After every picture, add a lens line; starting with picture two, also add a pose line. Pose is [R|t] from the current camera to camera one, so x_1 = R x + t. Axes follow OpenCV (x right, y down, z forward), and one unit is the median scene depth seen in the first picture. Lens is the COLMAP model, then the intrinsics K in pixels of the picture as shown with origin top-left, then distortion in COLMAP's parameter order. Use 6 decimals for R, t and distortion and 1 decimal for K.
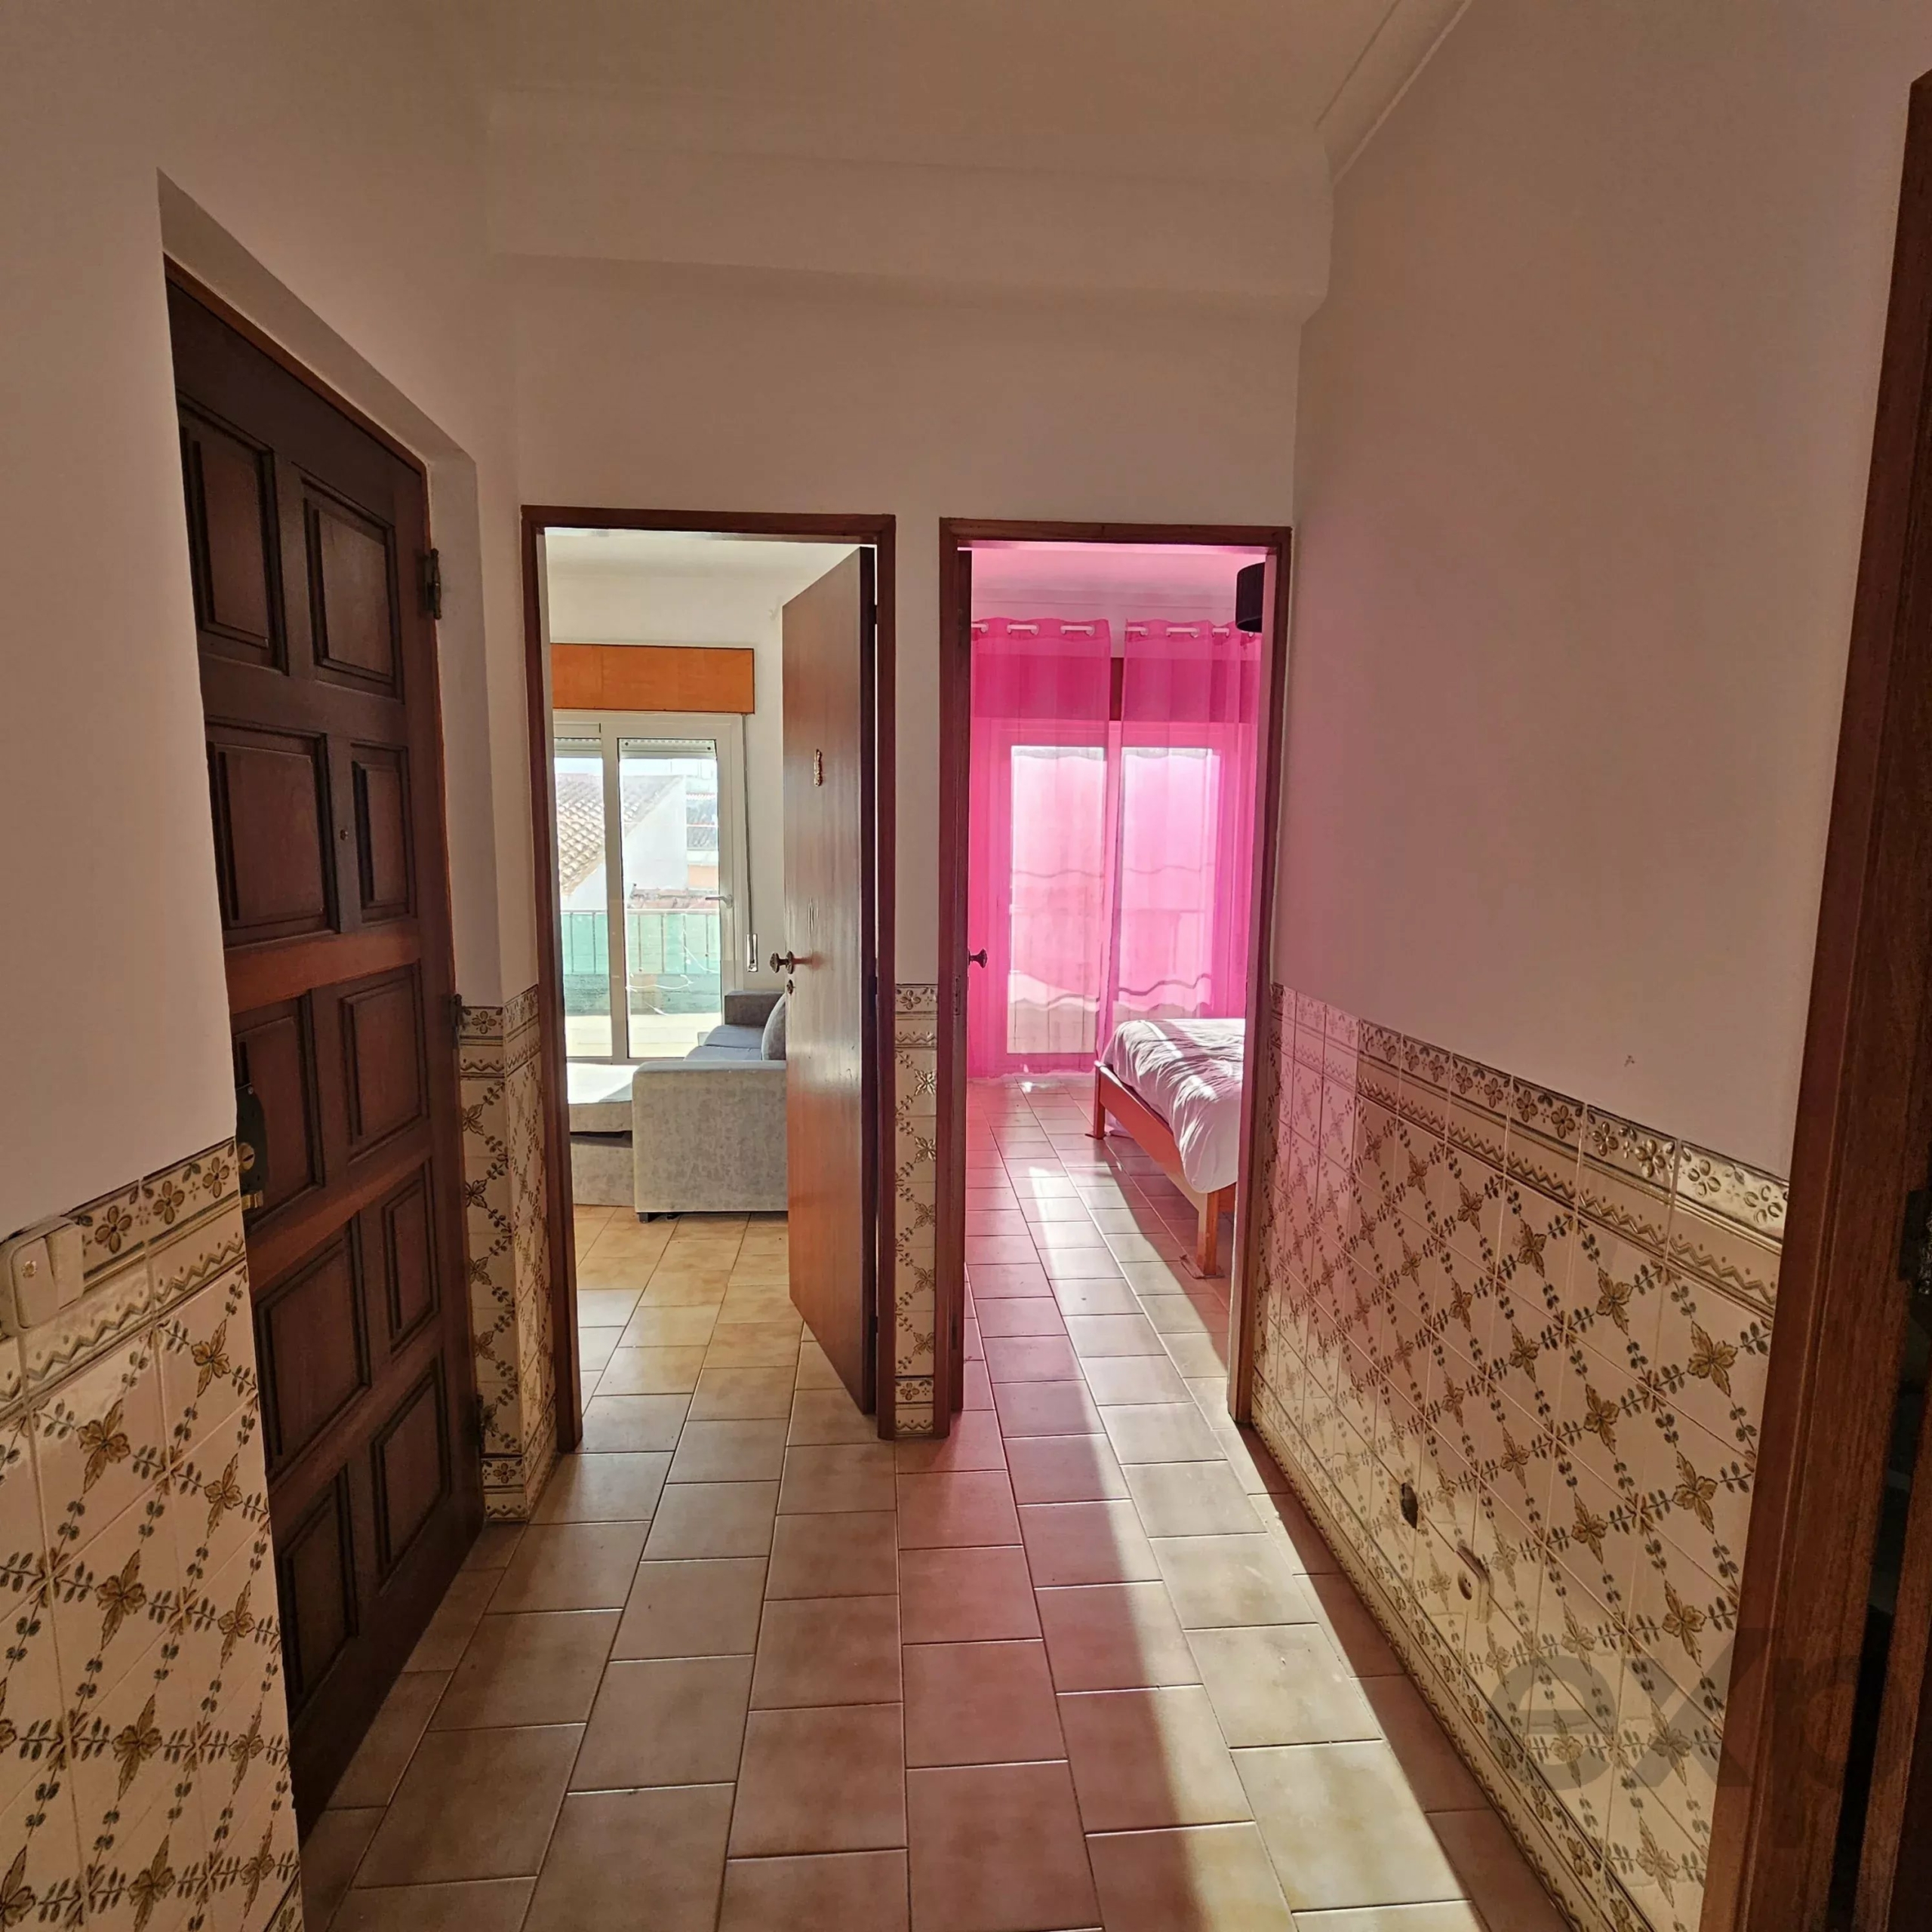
lens RADIAL K [[1071.0, 0, 955.8], [0, 1071.0, 971.6], [0, 0, 1]] dist [0.005633, -0.003603]
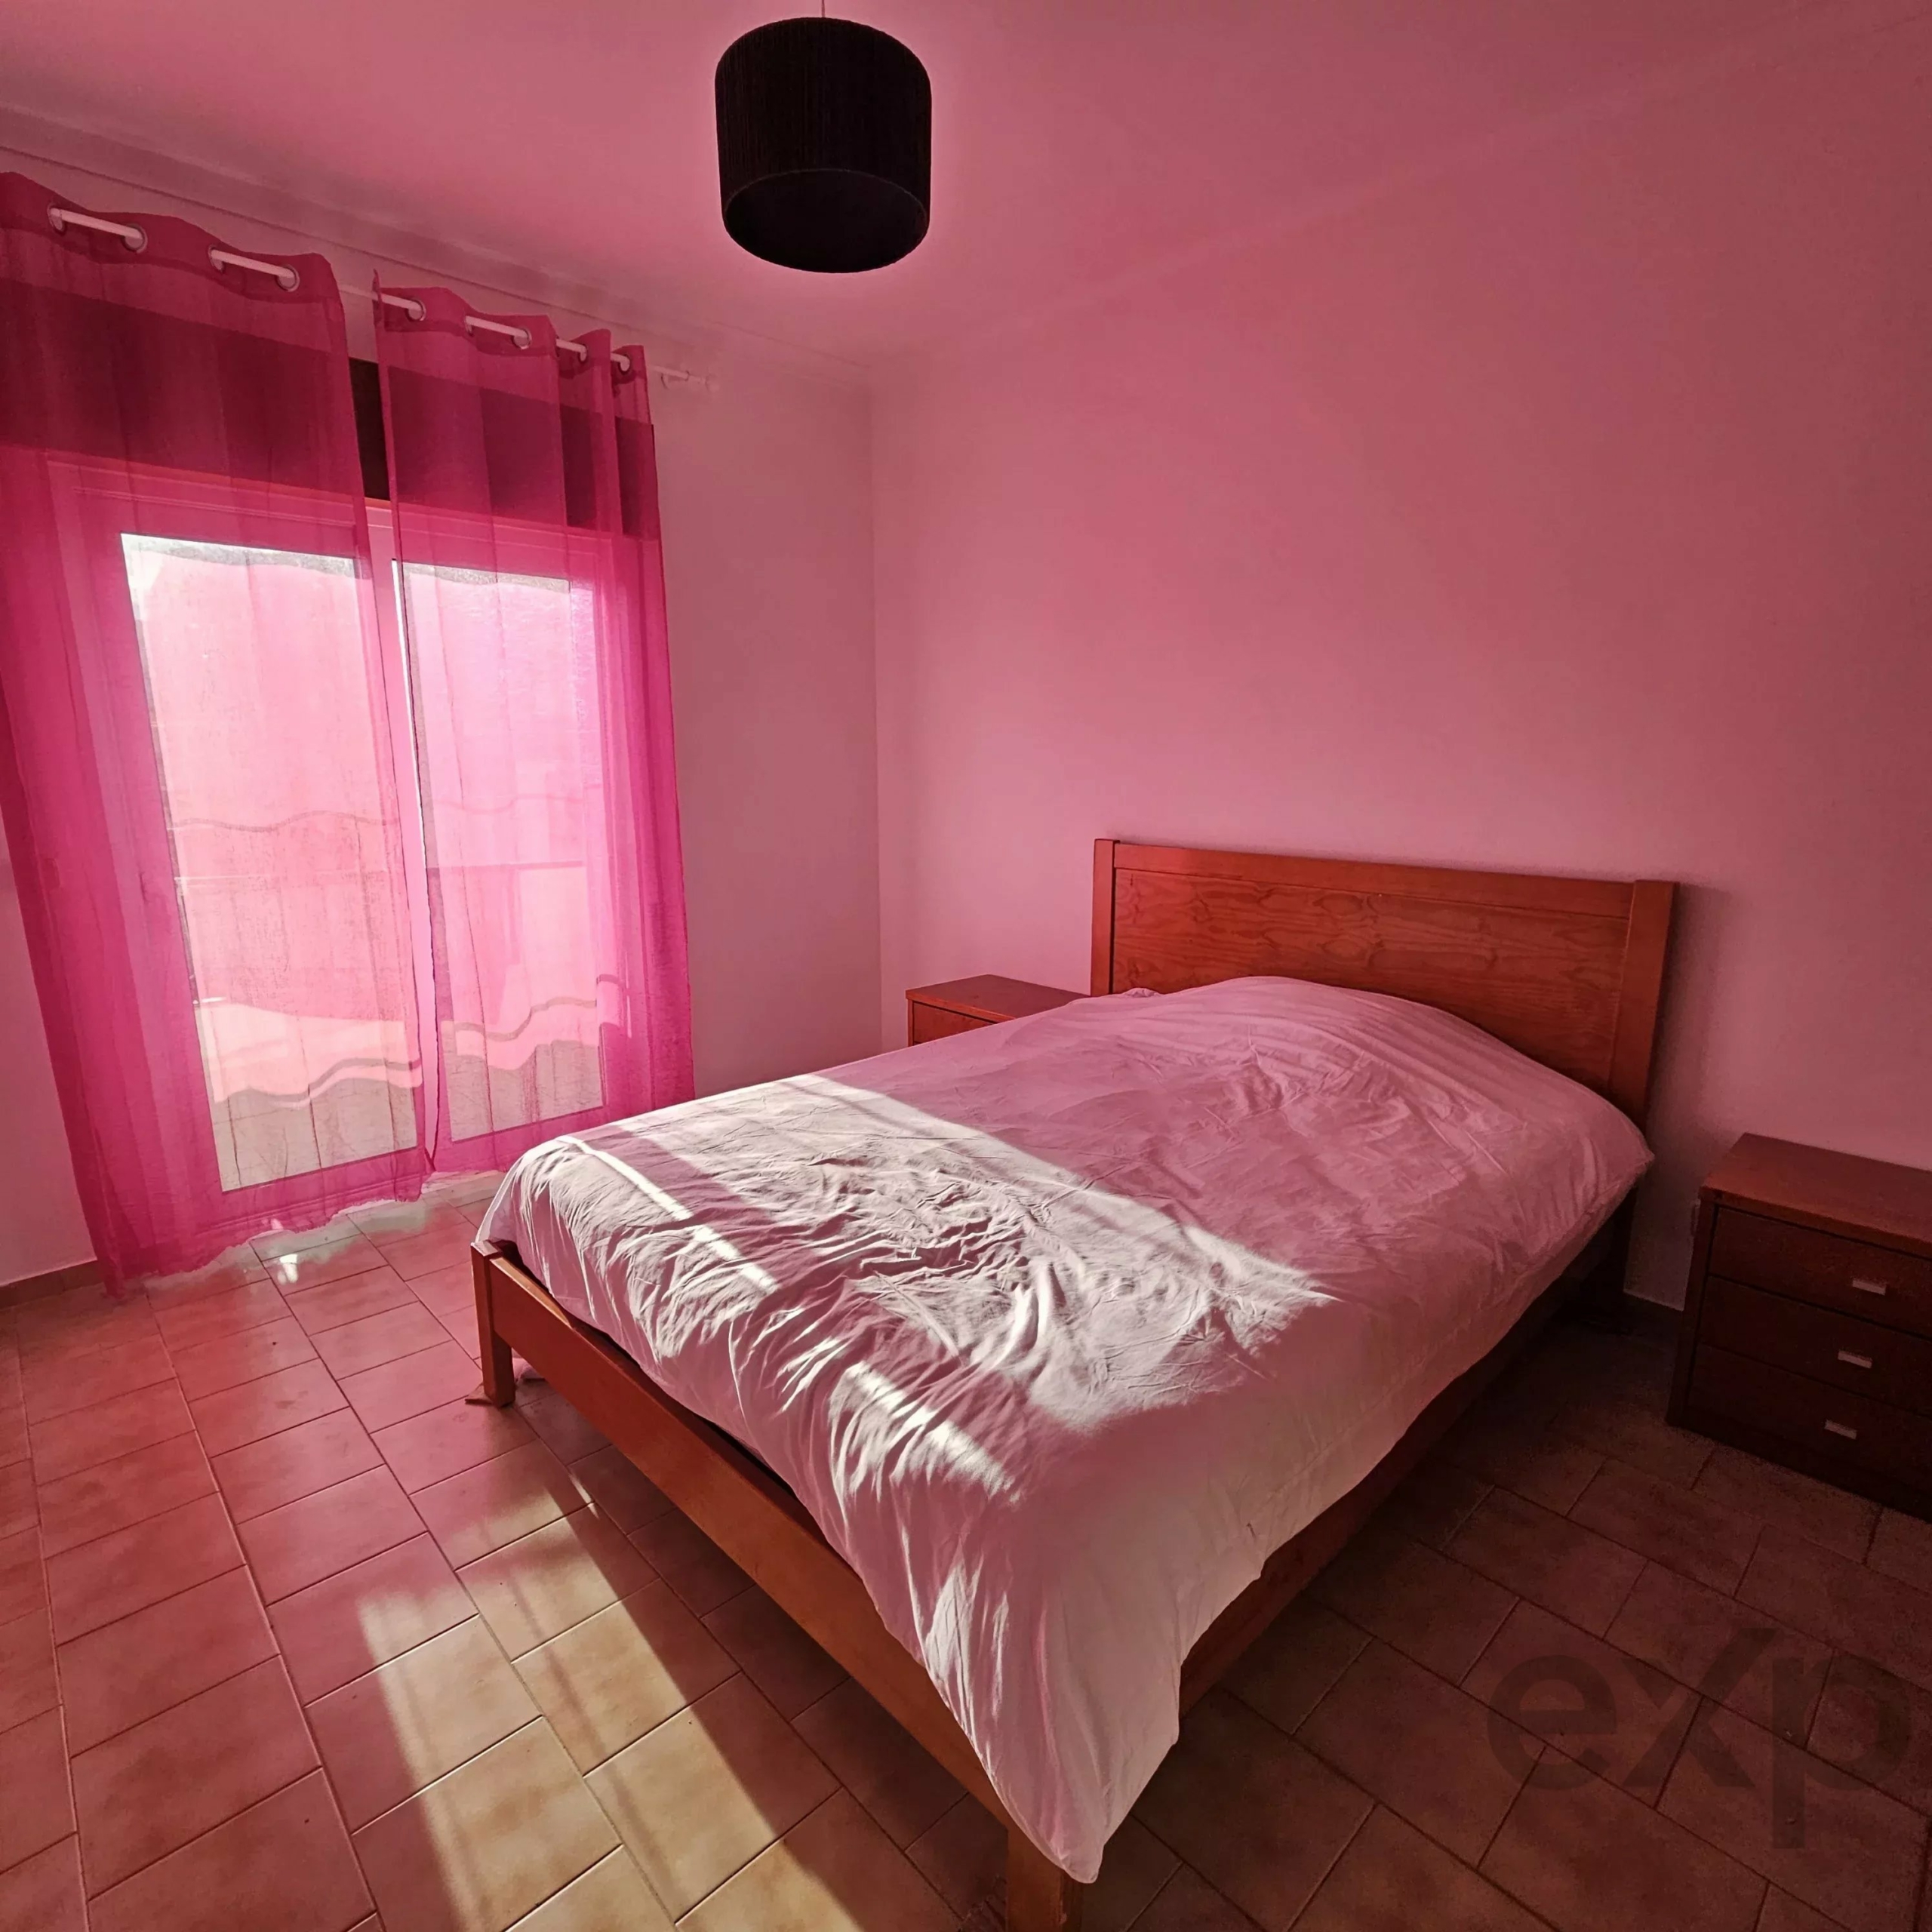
lens RADIAL K [[1071.0, 0, 968.5], [0, 1071.0, 960.4], [0, 0, 1]] dist [0.005633, -0.003603]
pose [[0.775966, -0.140944, 0.614826, 0.028087], [0.099546, 0.989865, 0.101282, -0.050270], [-0.622870, -0.017388, 0.782132, 0.450552]]
